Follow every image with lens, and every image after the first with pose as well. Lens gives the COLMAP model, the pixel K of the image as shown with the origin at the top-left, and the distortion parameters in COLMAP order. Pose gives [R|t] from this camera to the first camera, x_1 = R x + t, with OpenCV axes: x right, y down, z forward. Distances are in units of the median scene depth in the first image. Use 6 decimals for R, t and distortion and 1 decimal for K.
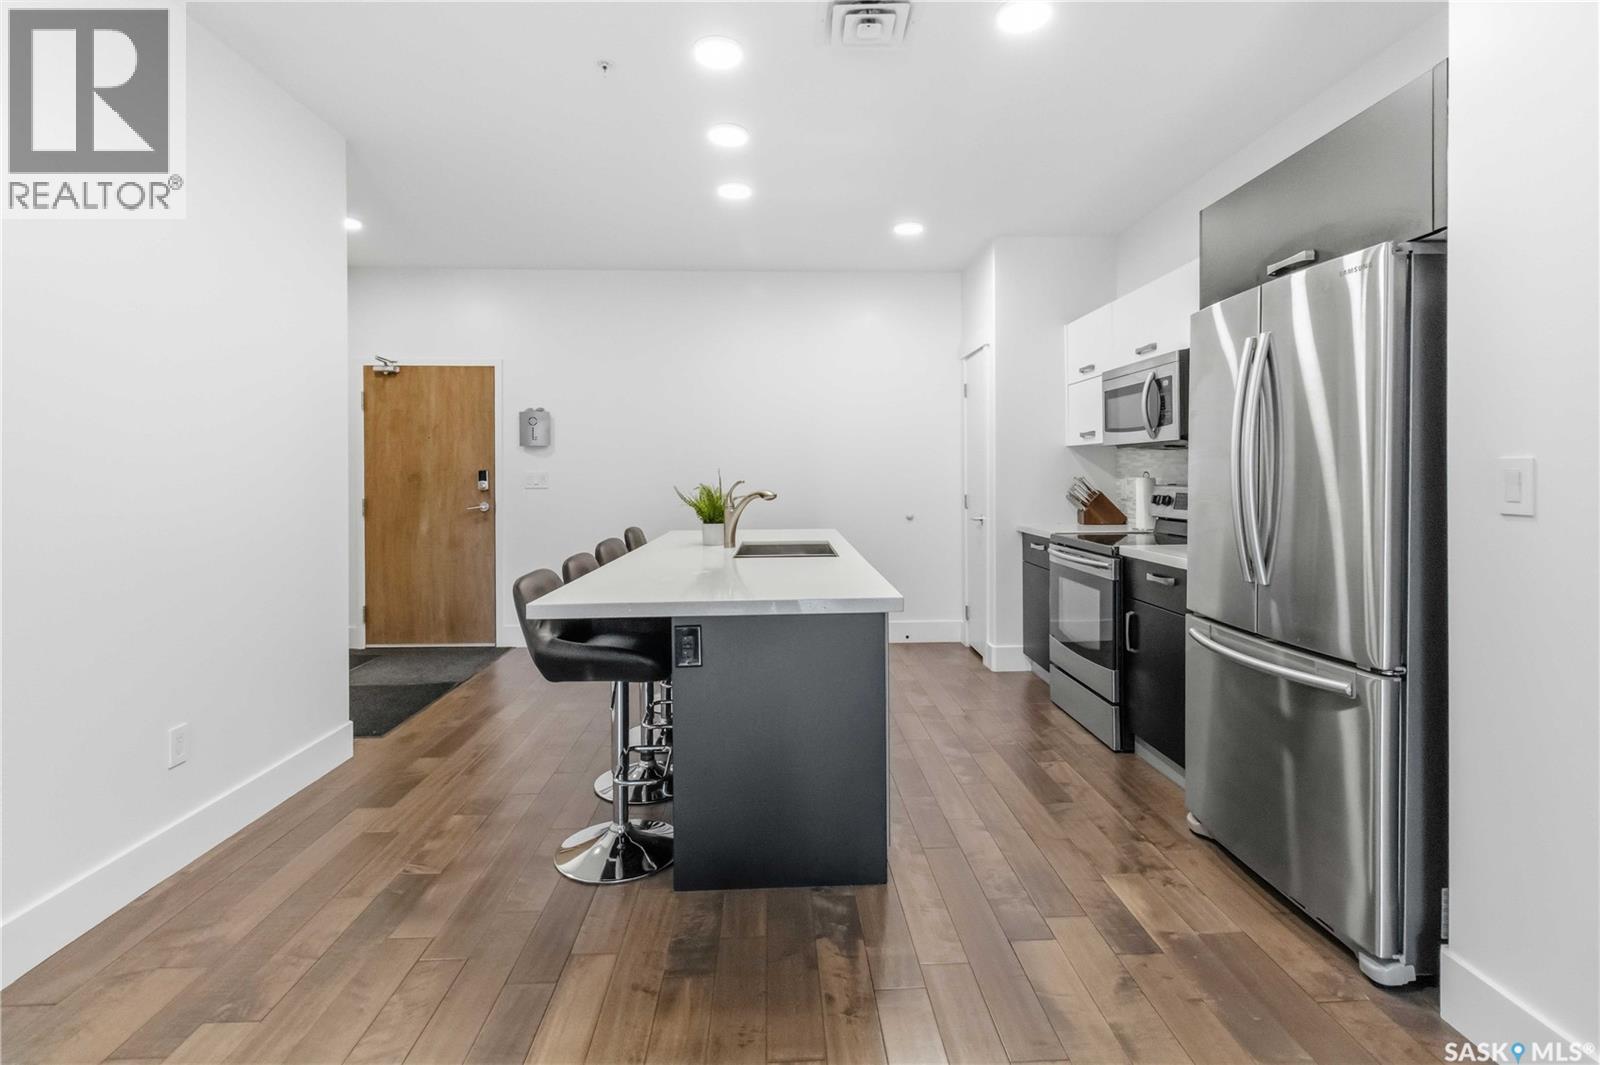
lens RADIAL K [[742.0, 0, 800.0], [0, 742.0, 479.9], [0, 0, 1]] dist [-0.002039, -0.000395]
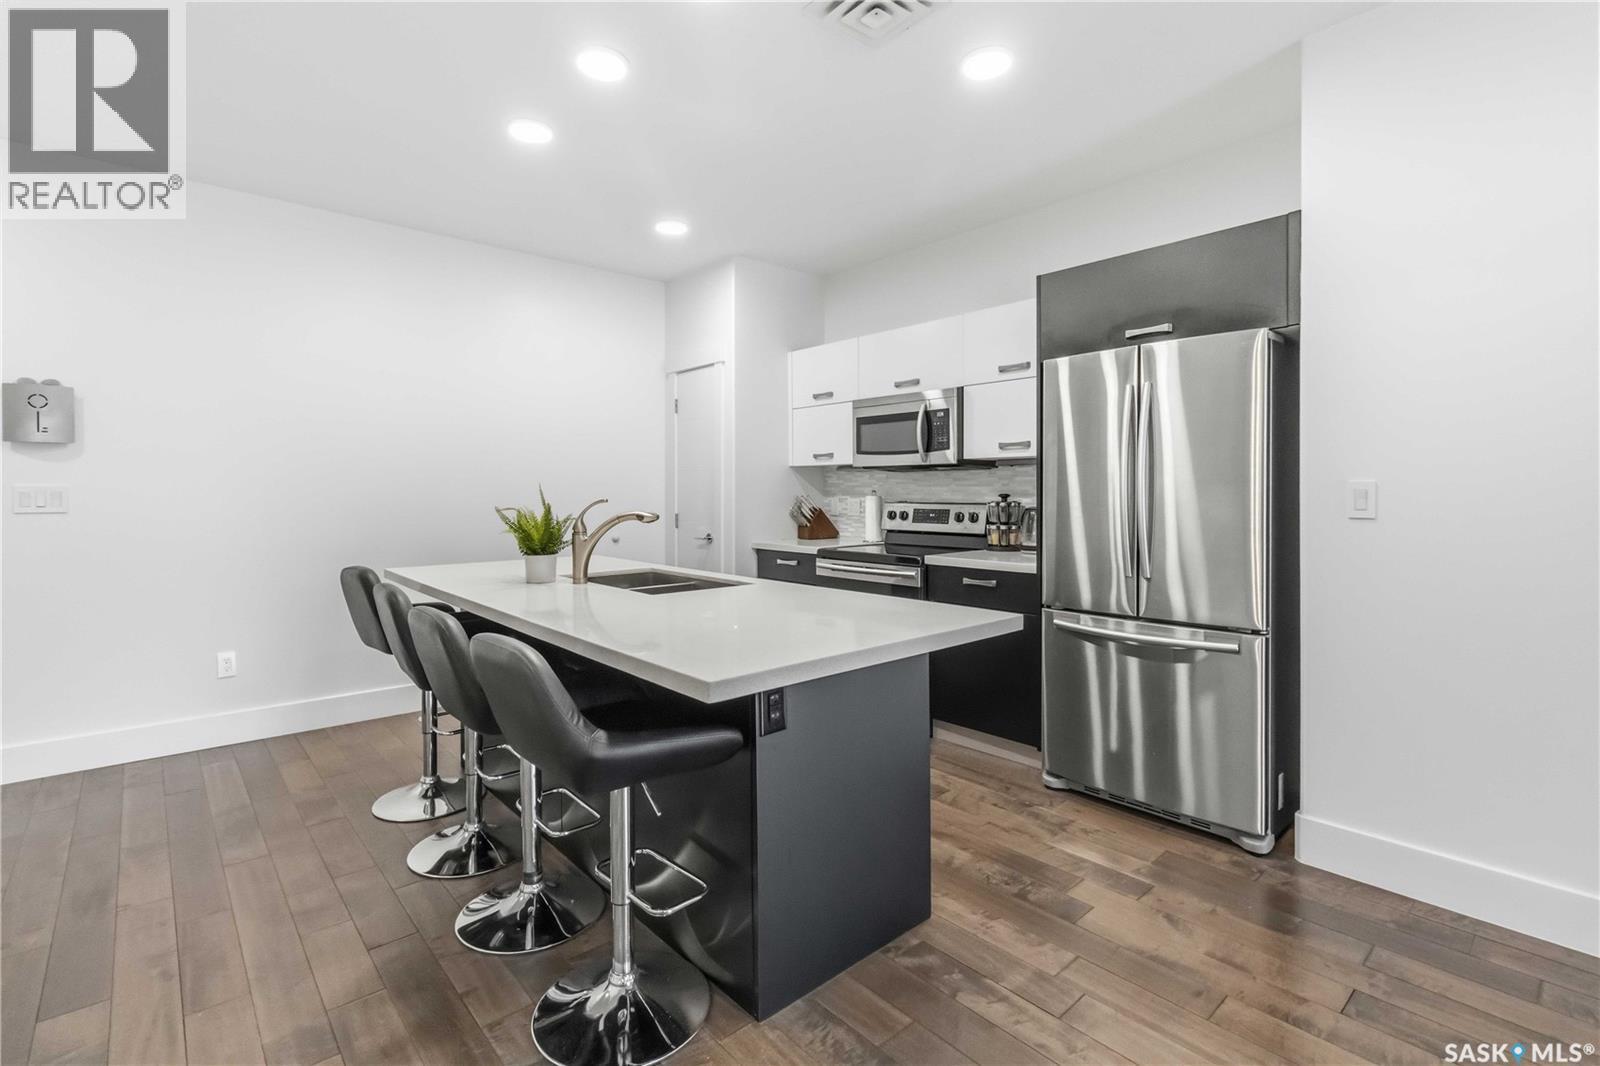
lens RADIAL K [[736.6, 0, 798.7], [0, 736.6, 495.6], [0, 0, 1]] dist [0.000790, 0.000010]
pose [[0.776908, 0.001069, 0.629614, -0.404170], [0.002028, 0.999989, -0.004201, 0.001724], [-0.629611, 0.004540, 0.776897, 0.238257]]
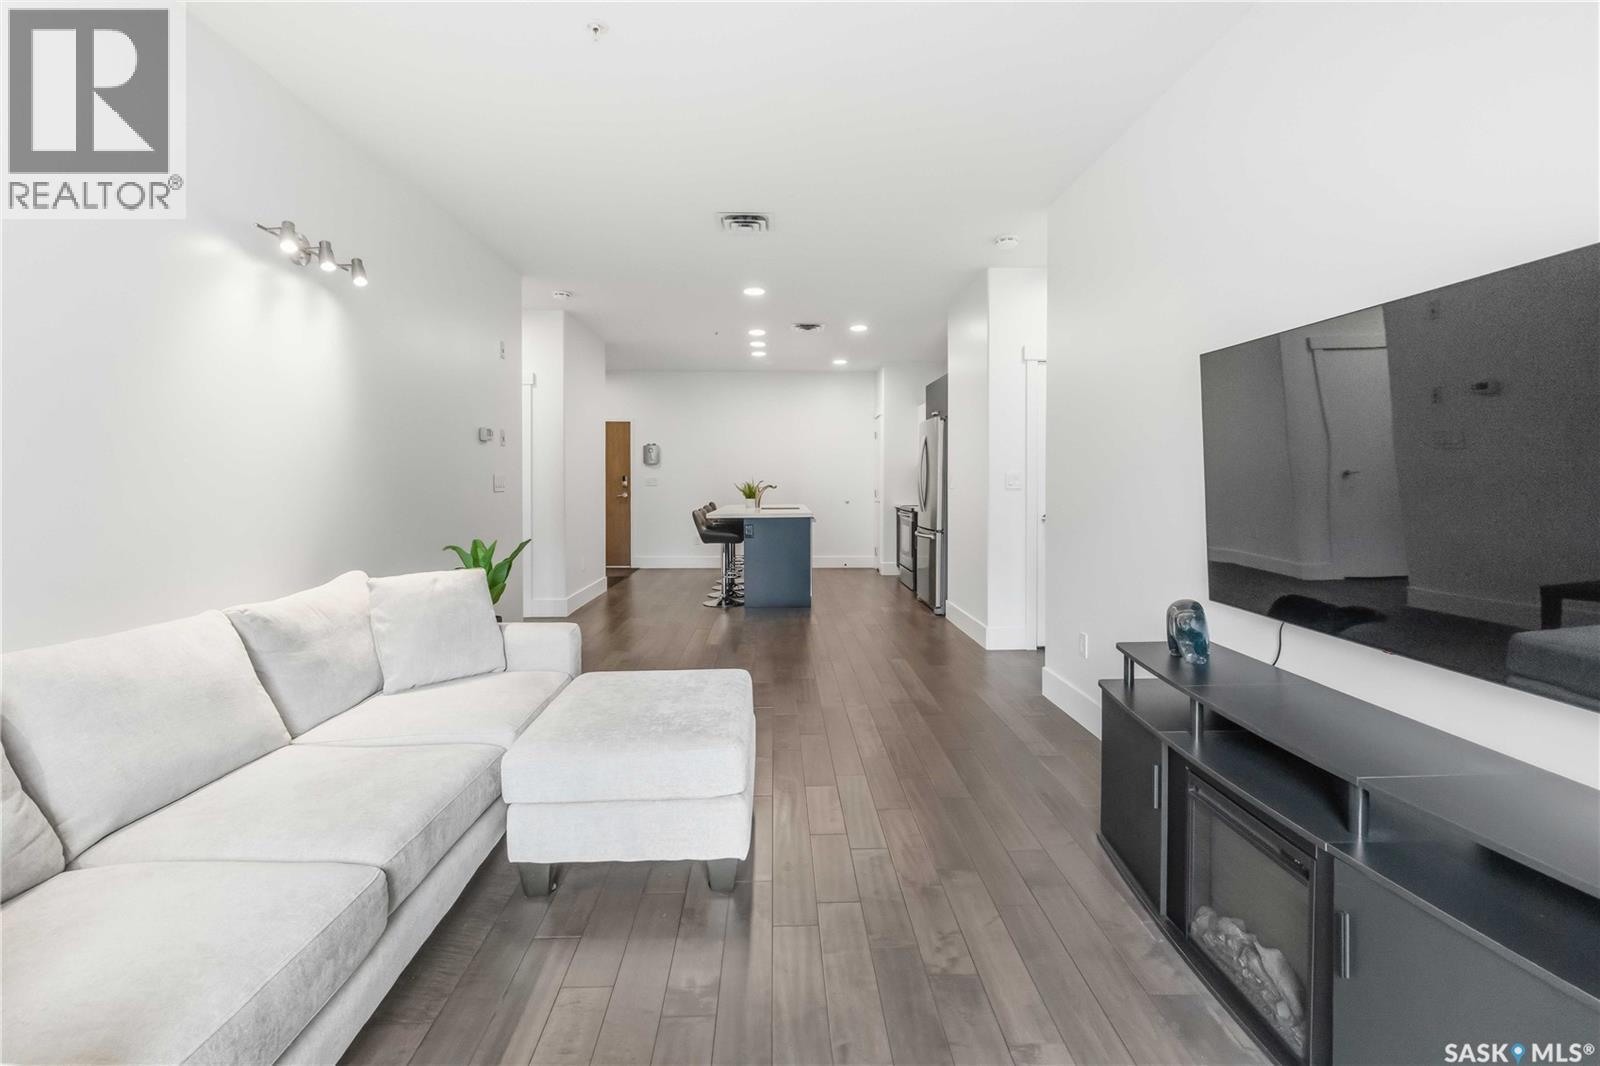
lens RADIAL K [[744.8, 0, 801.8], [0, 744.8, 490.7], [0, 0, 1]] dist [0.013985, -0.000188]
pose [[0.999978, 0.005329, -0.003874, 0.061780], [-0.005305, 0.999967, 0.006101, 0.017390], [0.003906, -0.006080, 0.999974, -1.453011]]
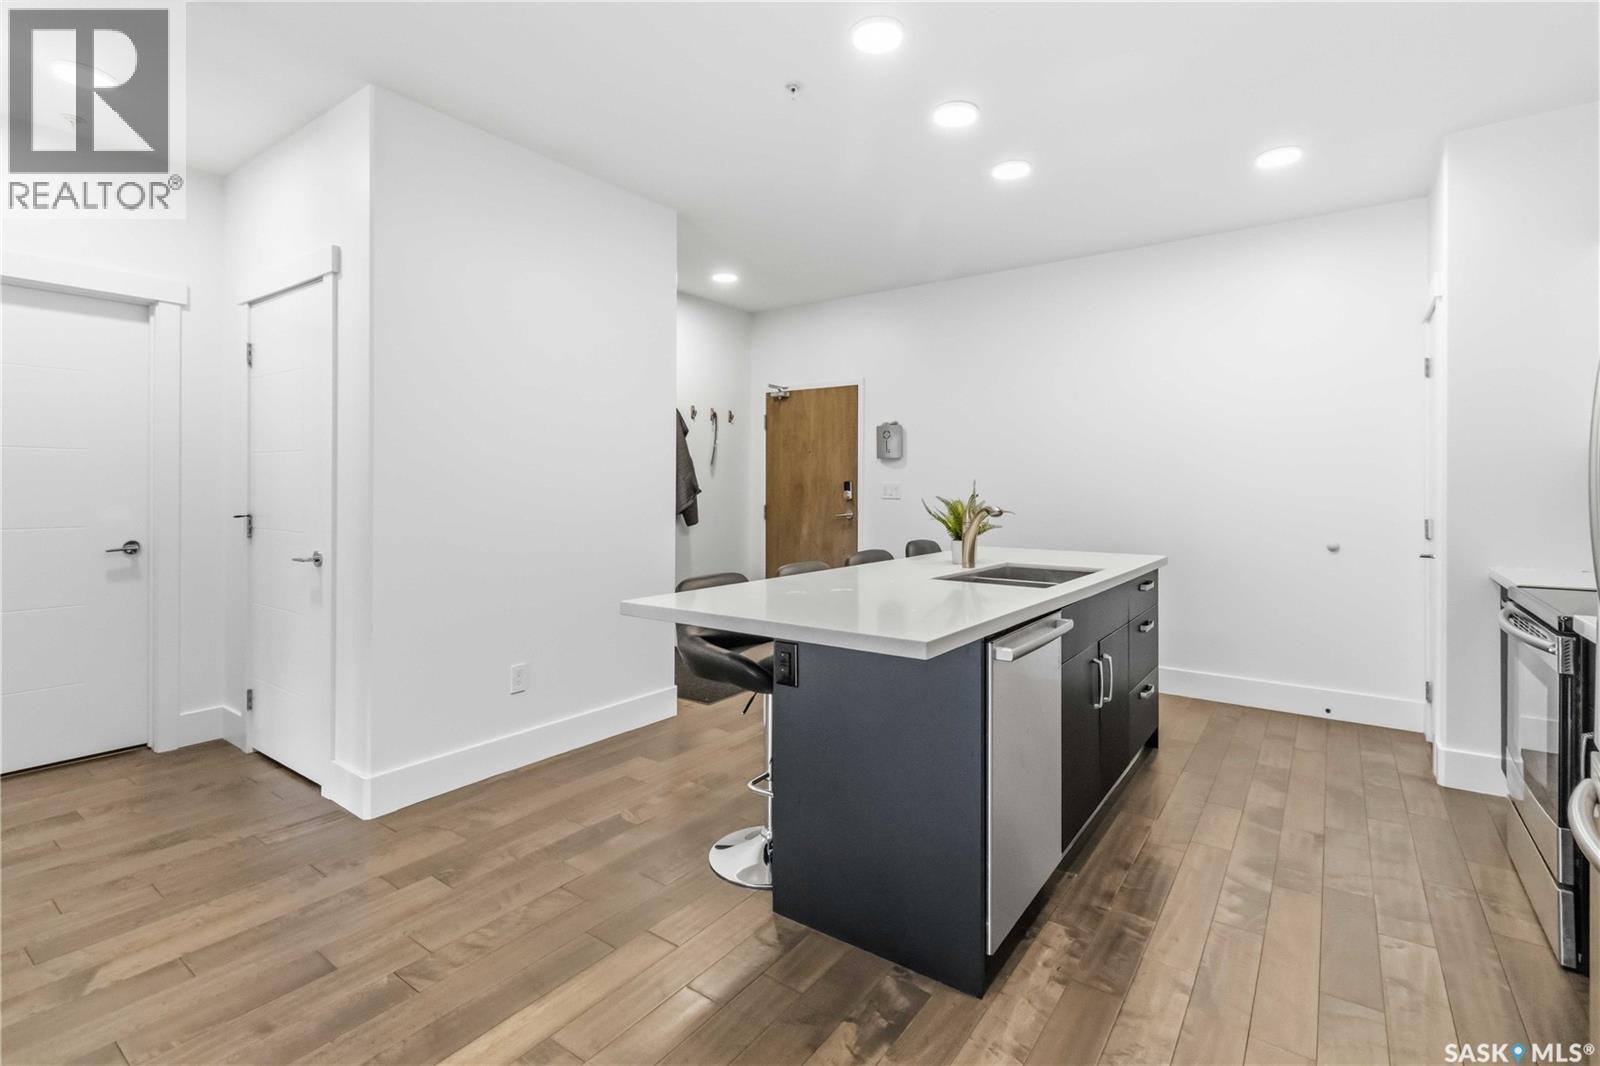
lens RADIAL K [[739.1, 0, 798.9], [0, 739.1, 484.2], [0, 0, 1]] dist [-0.000453, -0.000044]
pose [[0.785712, 0.006342, -0.618559, 0.296116], [-0.012254, 0.999911, -0.005313, -0.002921], [0.618471, 0.011754, 0.785720, 0.160358]]
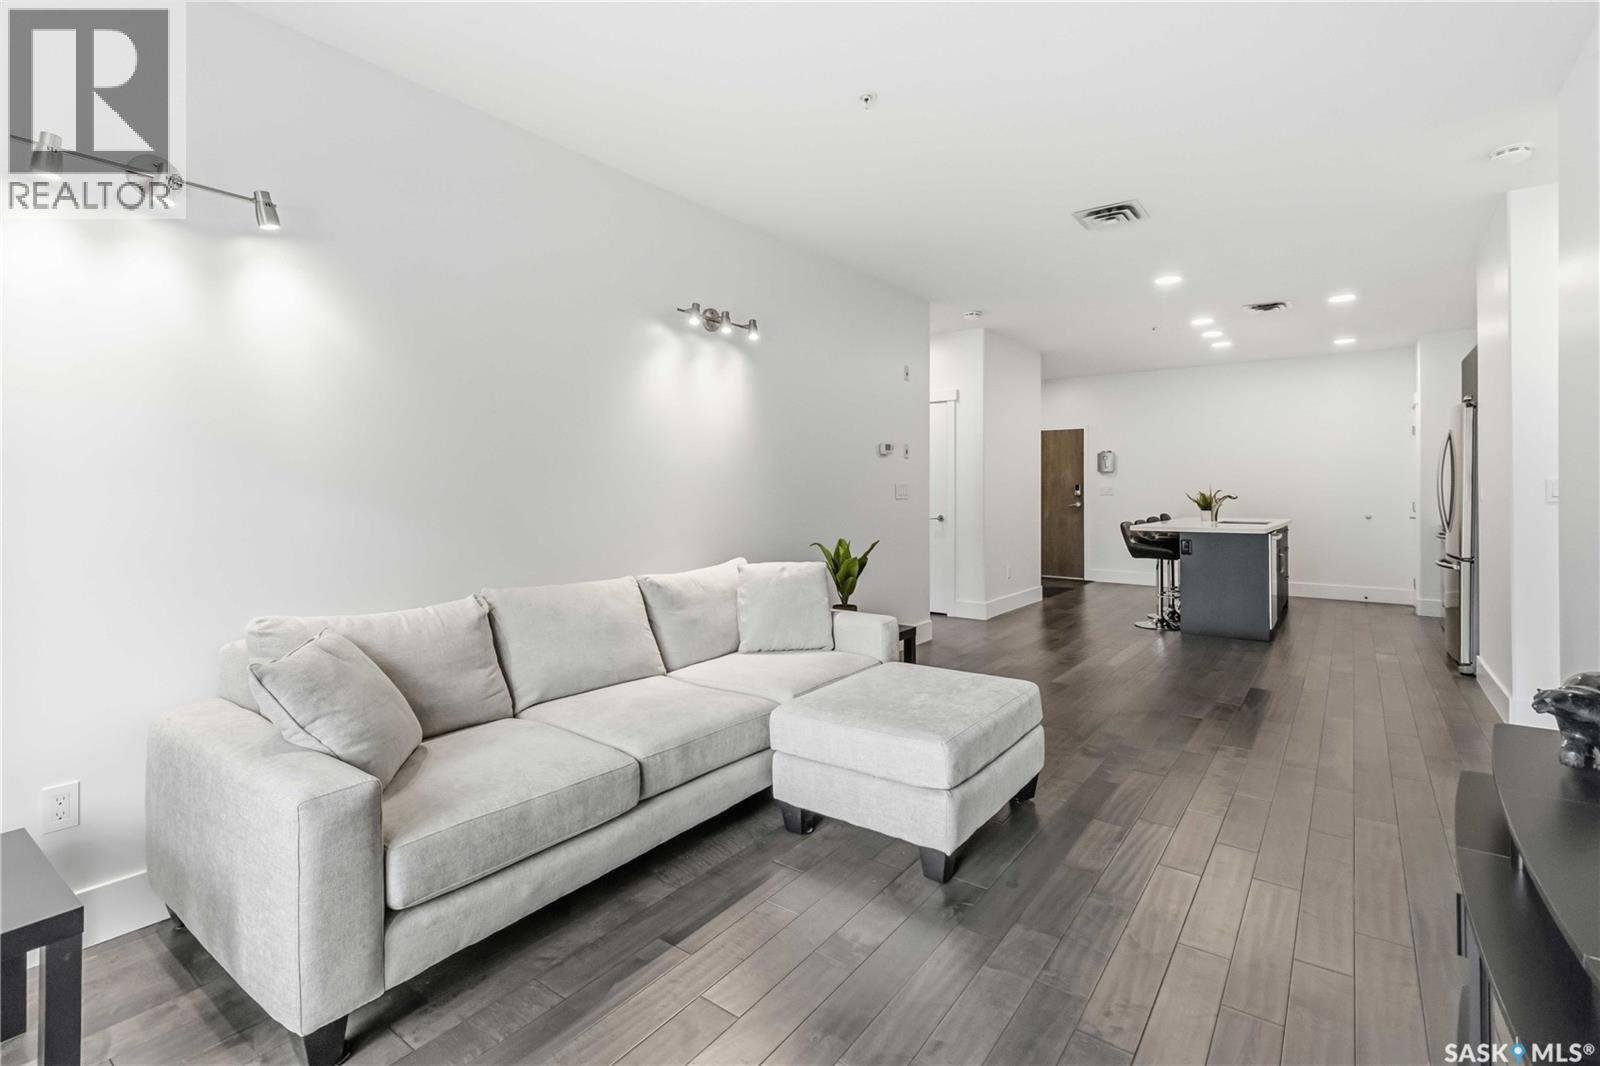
lens RADIAL K [[748.1, 0, 802.1], [0, 748.1, 482.7], [0, 0, 1]] dist [0.013905, 0.000138]
pose [[0.782343, 0.001086, -0.622847, 0.321834], [-0.010382, 0.999882, -0.011297, 0.016192], [0.622761, 0.015305, 0.782262, -1.422562]]
